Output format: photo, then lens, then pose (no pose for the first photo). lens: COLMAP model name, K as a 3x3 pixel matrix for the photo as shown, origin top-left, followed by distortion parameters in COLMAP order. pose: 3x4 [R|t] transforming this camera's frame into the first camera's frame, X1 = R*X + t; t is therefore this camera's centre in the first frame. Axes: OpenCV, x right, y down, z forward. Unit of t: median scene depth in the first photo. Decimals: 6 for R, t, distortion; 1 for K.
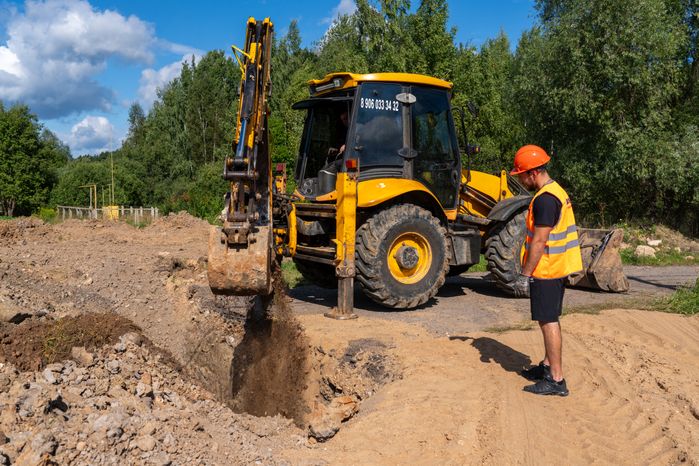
lens RADIAL K [[658.6, 0, 350.1], [0, 658.6, 227.5], [0, 0, 1]] dist [0.018267, 0.000000]
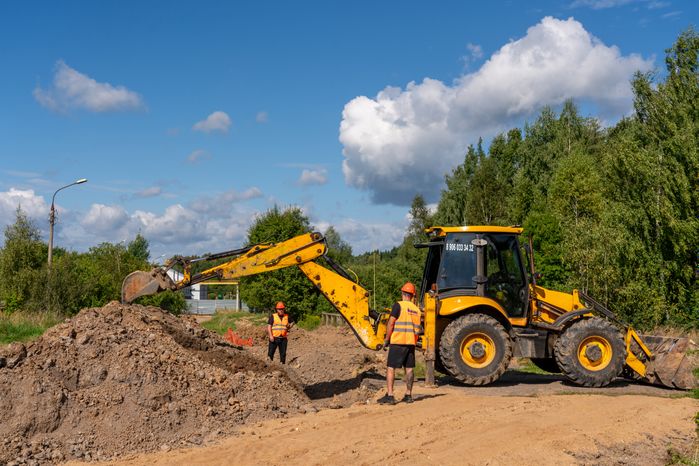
lens RADIAL K [[866.9, 0, 348.5], [0, 866.9, 234.4], [0, 0, 1]] dist [0.028719, 0.000000]
pose [[0.917999, -0.022760, -0.395928, 0.554241], [-0.027243, 0.992374, -0.120212, 0.027602], [0.395645, 0.121141, 0.910379, -0.846897]]
